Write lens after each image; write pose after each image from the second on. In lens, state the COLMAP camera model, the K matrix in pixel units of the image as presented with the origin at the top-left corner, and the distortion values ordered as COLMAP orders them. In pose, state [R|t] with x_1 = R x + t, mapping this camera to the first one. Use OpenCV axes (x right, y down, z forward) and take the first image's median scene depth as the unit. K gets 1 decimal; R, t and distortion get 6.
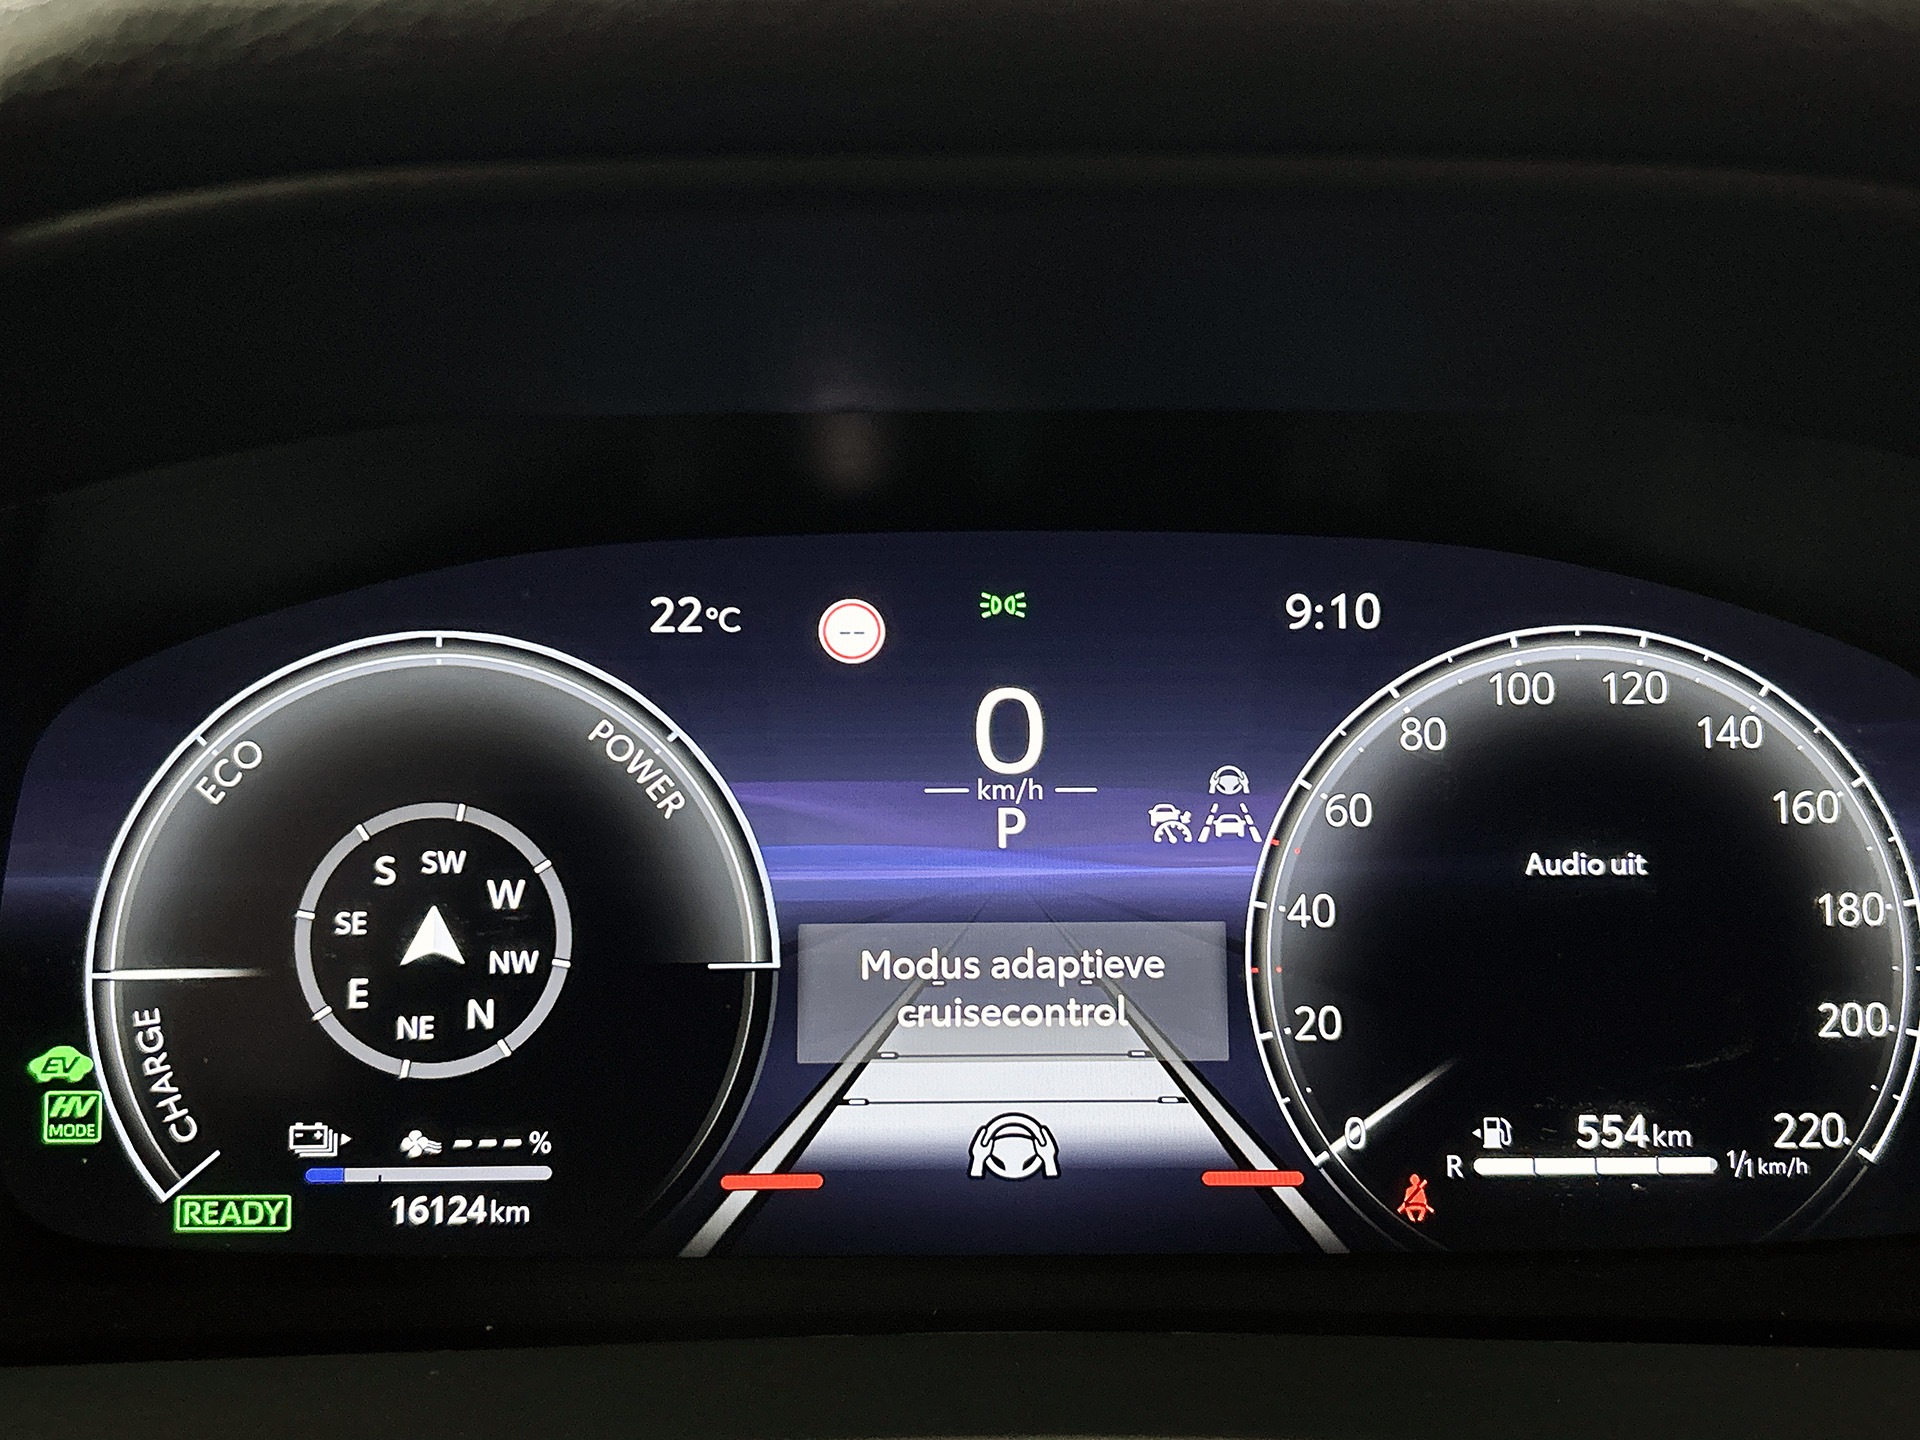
lens RADIAL K [[2107.0, 0, 957.1], [0, 2107.0, 706.8], [0, 0, 1]] dist [0.049879, 0.000000]
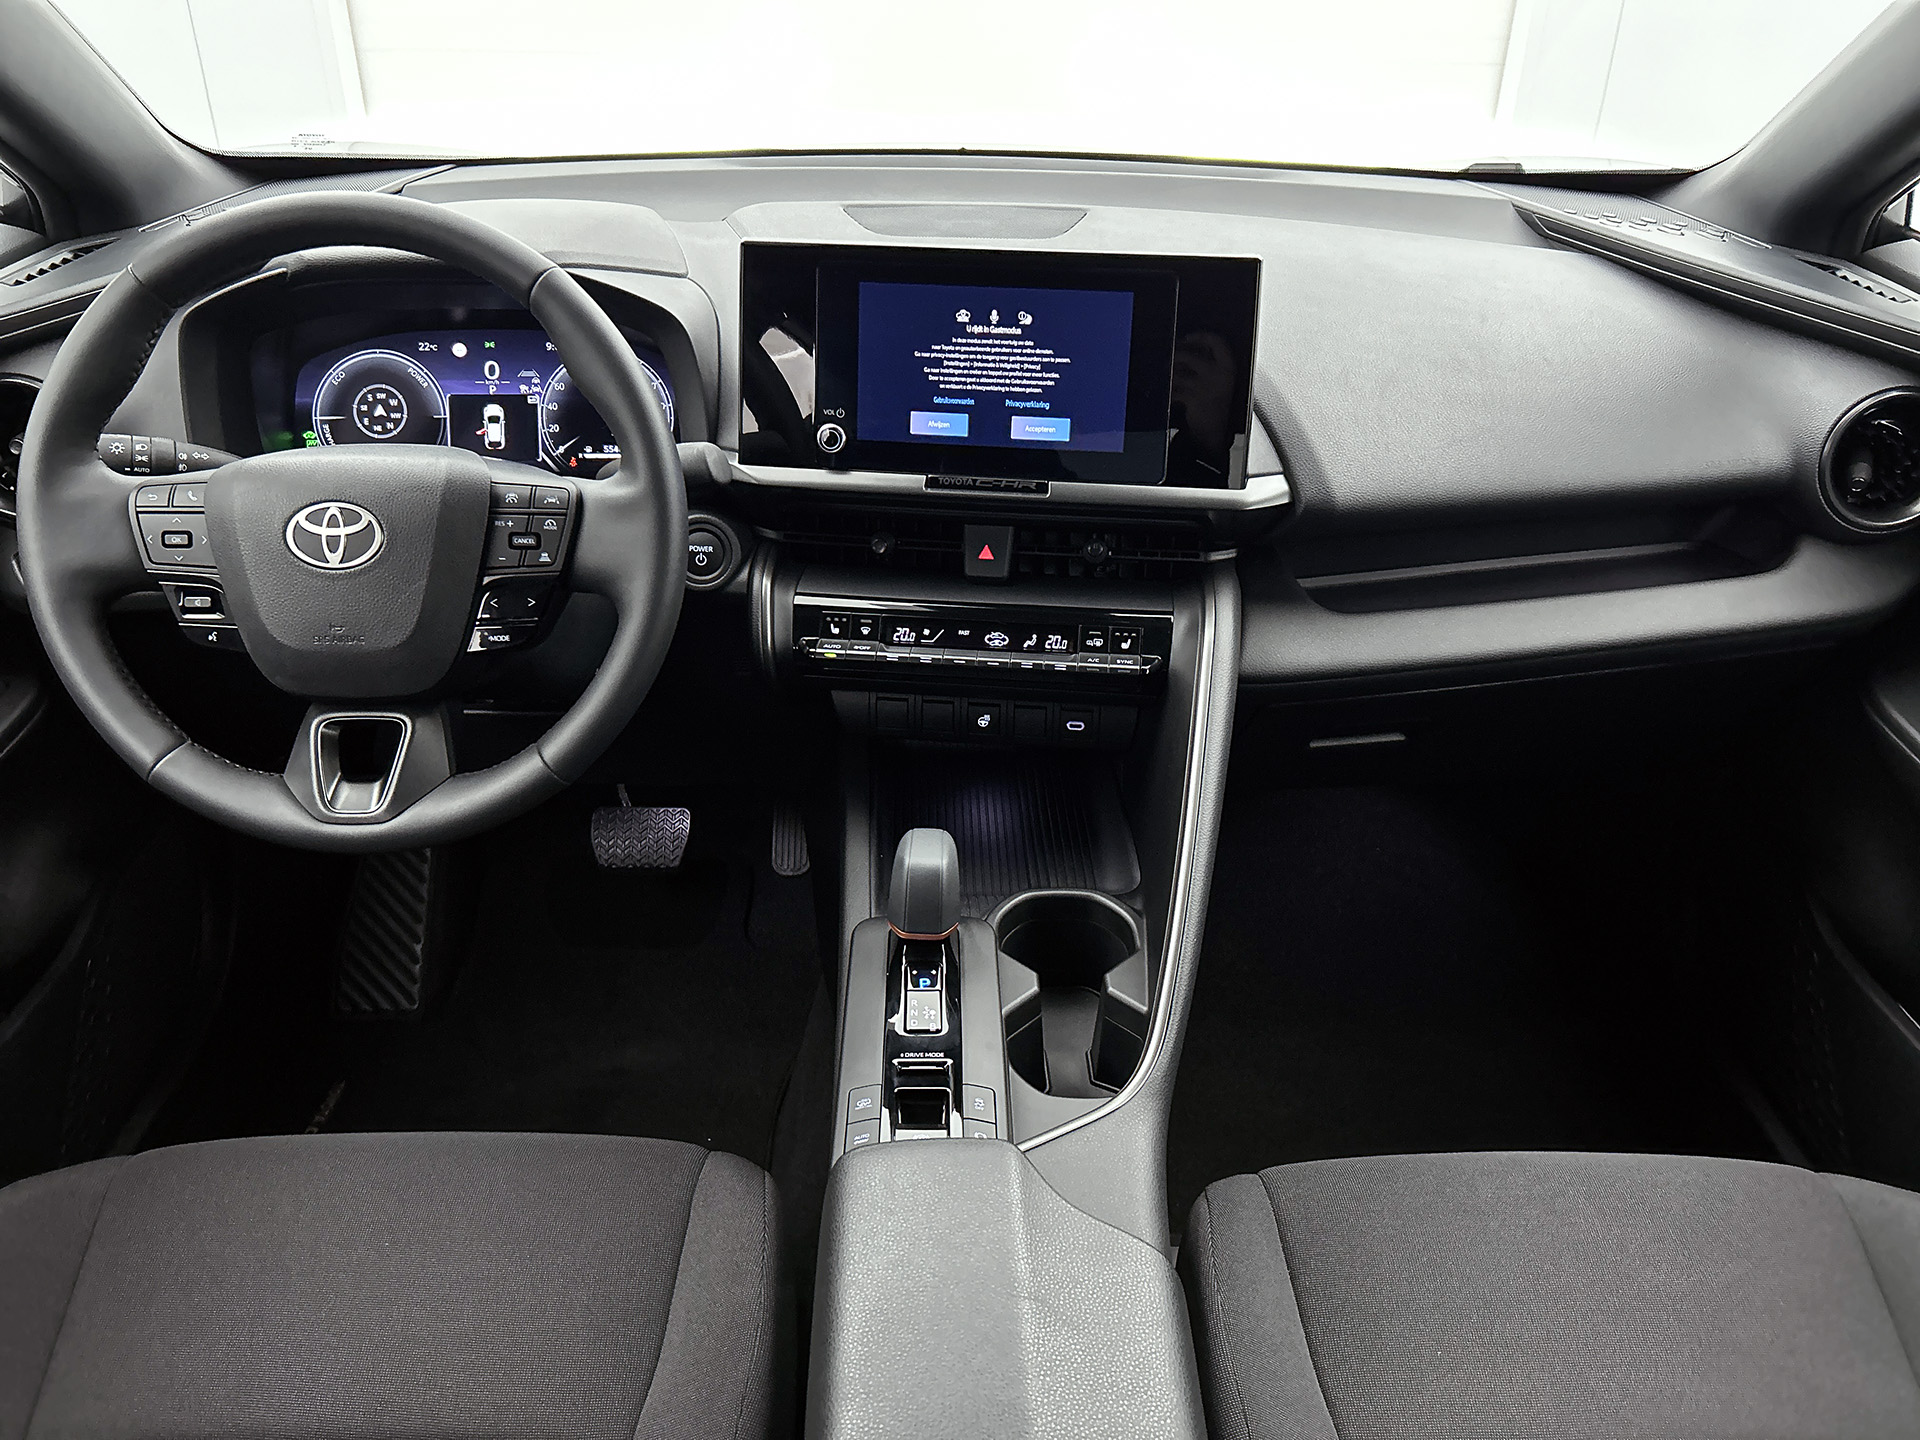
lens RADIAL K [[1474.3, 0, 971.7], [0, 1474.3, 728.9], [0, 0, 1]] dist [0.046812, -0.040704]
pose [[0.999913, -0.003330, 0.012800, 1.142747], [0.001092, 0.985266, 0.171026, 0.255021], [-0.013181, -0.170997, 0.985183, -2.713181]]
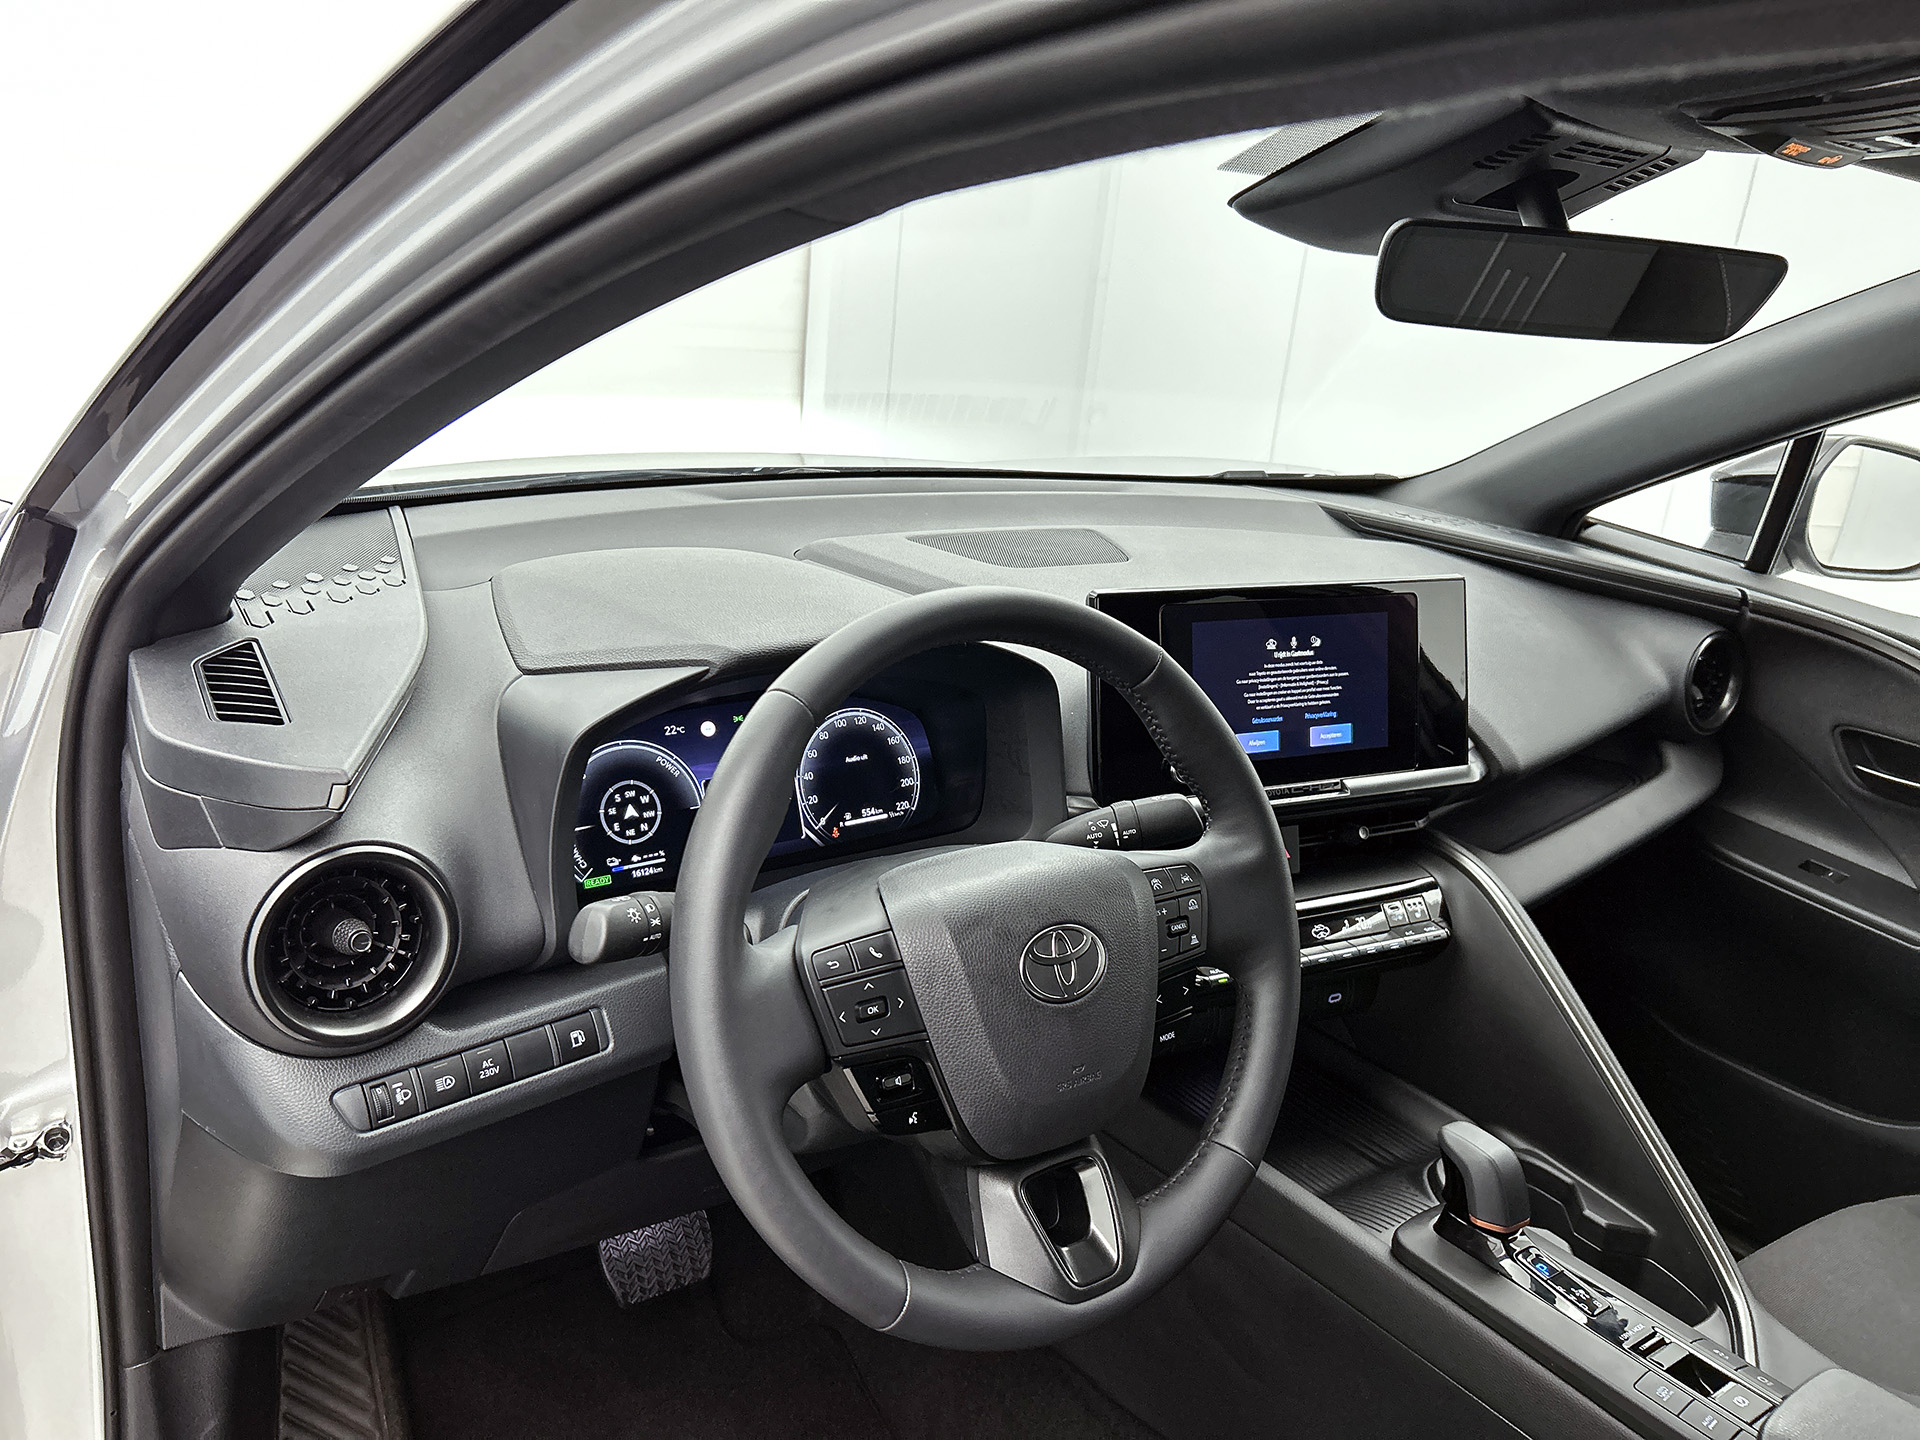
lens RADIAL K [[1474.3, 0, 955.8], [0, 1474.3, 686.1], [0, 0, 1]] dist [0.046812, -0.040704]
pose [[0.819115, -0.109541, 0.563073, -1.376731], [0.113486, 0.993142, 0.028116, -0.155380], [-0.562291, 0.040871, 0.825929, -1.881230]]
